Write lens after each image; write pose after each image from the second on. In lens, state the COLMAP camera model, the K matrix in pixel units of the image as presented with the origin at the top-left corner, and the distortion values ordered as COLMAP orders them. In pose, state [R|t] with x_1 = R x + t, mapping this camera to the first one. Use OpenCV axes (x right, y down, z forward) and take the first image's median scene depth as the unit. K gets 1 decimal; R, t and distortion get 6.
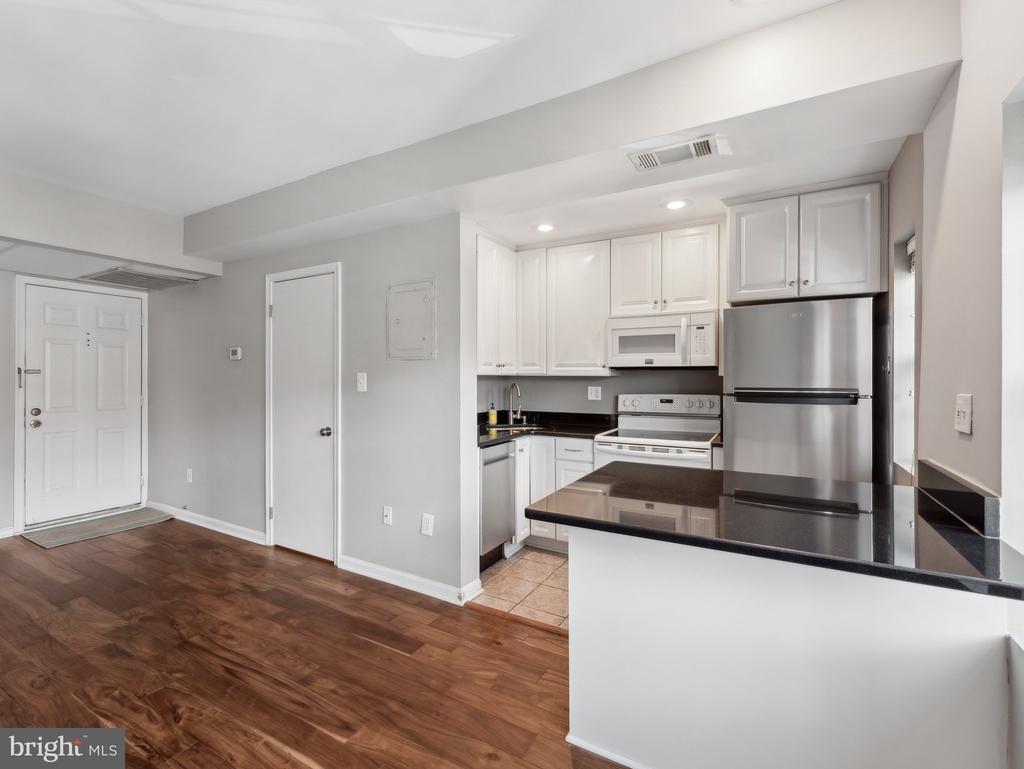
lens RADIAL K [[461.8, 0, 514.0], [0, 461.8, 378.2], [0, 0, 1]] dist [0.001321, -0.000191]
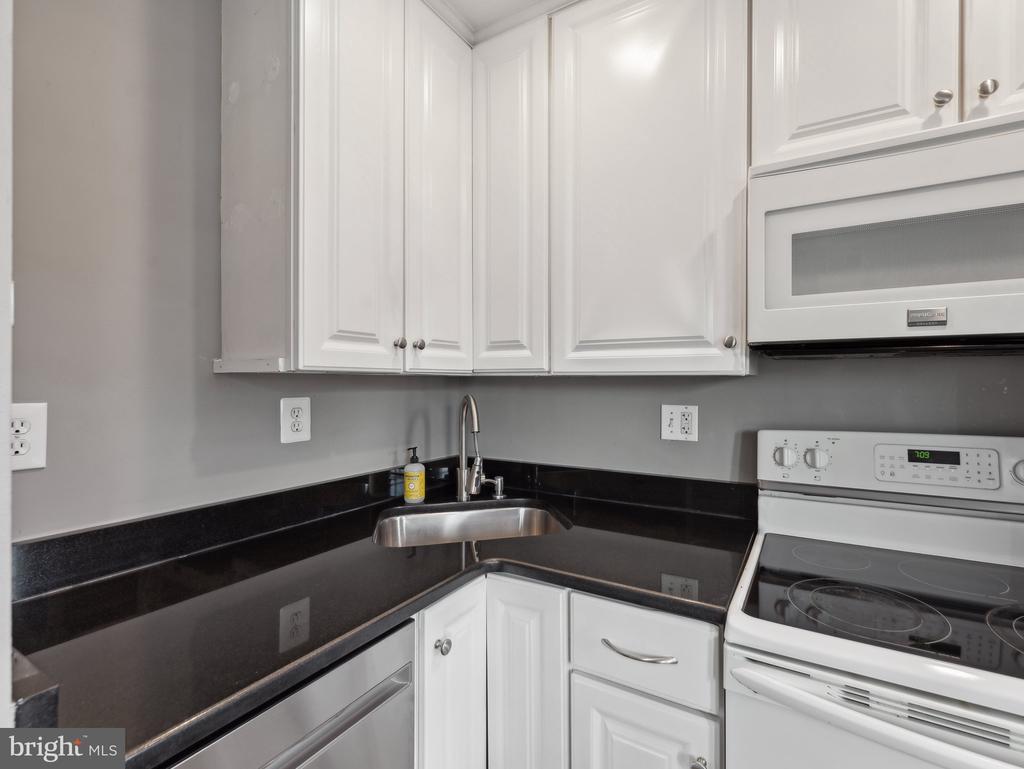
lens RADIAL K [[468.0, 0, 544.6], [0, 468.0, 381.3], [0, 0, 1]] dist [0.001066, -0.000138]
pose [[1.000000, 0.000758, -0.000244, 0.078815], [-0.000760, 0.999978, -0.006619, 0.001774], [0.000239, 0.006619, 0.999978, 0.754057]]
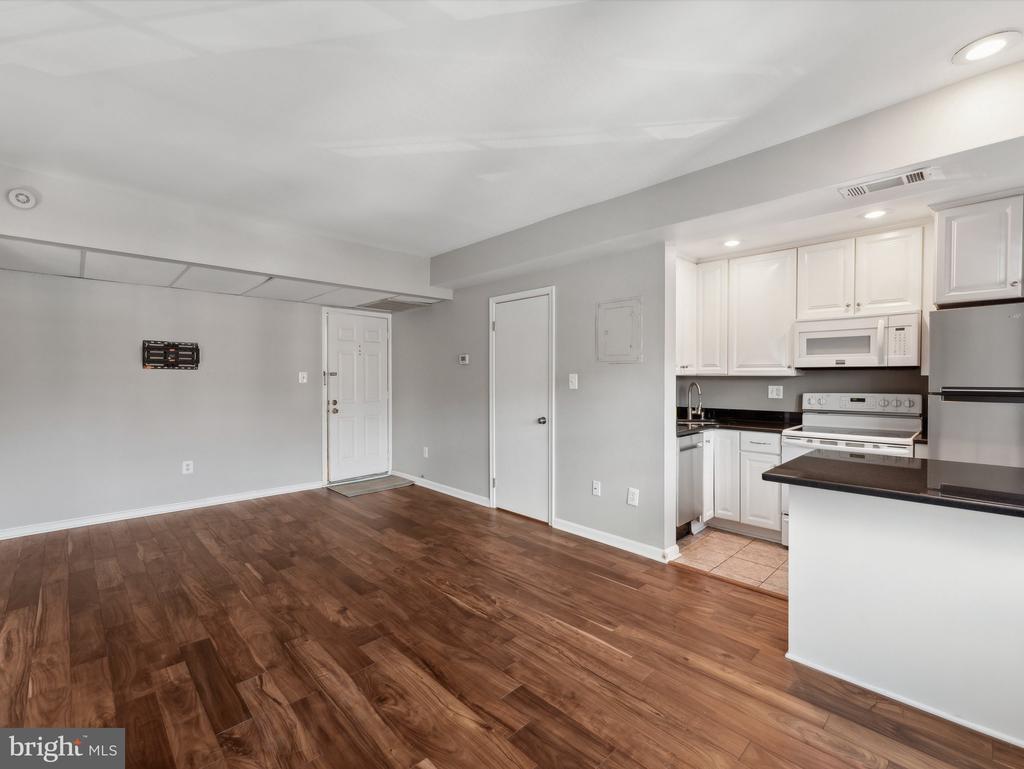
lens RADIAL K [[458.4, 0, 504.9], [0, 458.4, 384.7], [0, 0, 1]] dist [0.001774, -0.000140]
pose [[0.956748, 0.002800, -0.290903, -0.140313], [0.001601, 0.999888, 0.014890, -0.001191], [0.290912, -0.014712, 0.956637, -0.235841]]
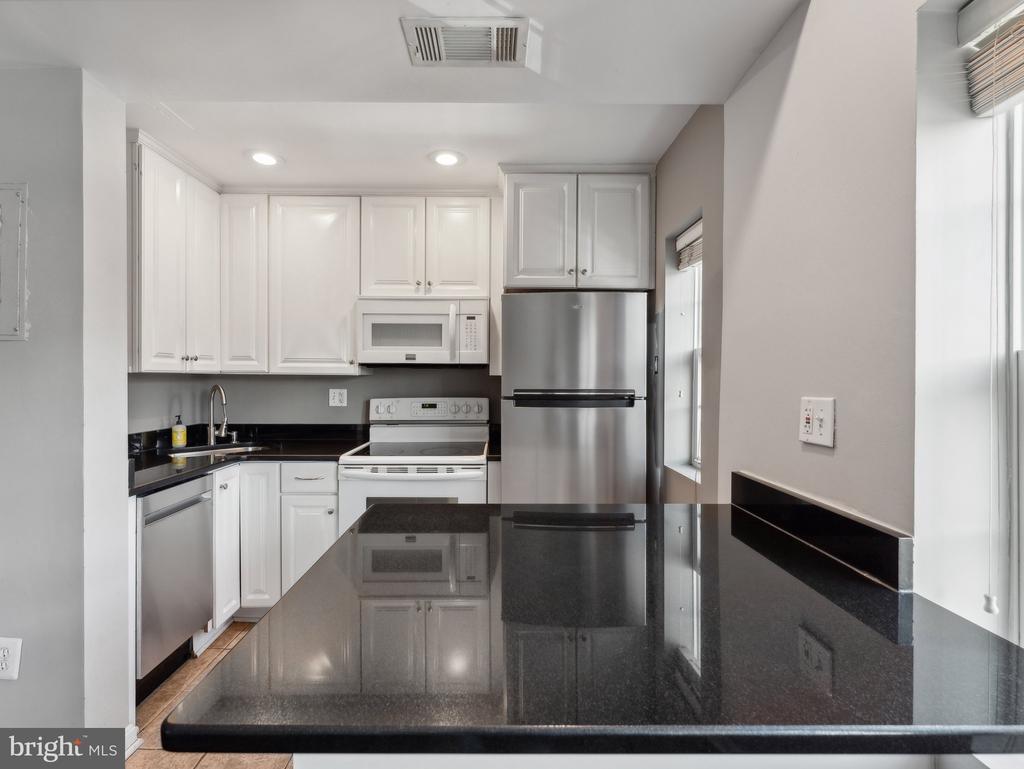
lens RADIAL K [[460.7, 0, 495.5], [0, 460.7, 380.8], [0, 0, 1]] dist [0.000673, -0.000285]
pose [[0.872927, -0.000208, 0.487851, 0.035110], [-0.001880, 0.999991, 0.003791, 0.001410], [-0.487848, -0.004227, 0.872919, 0.244594]]
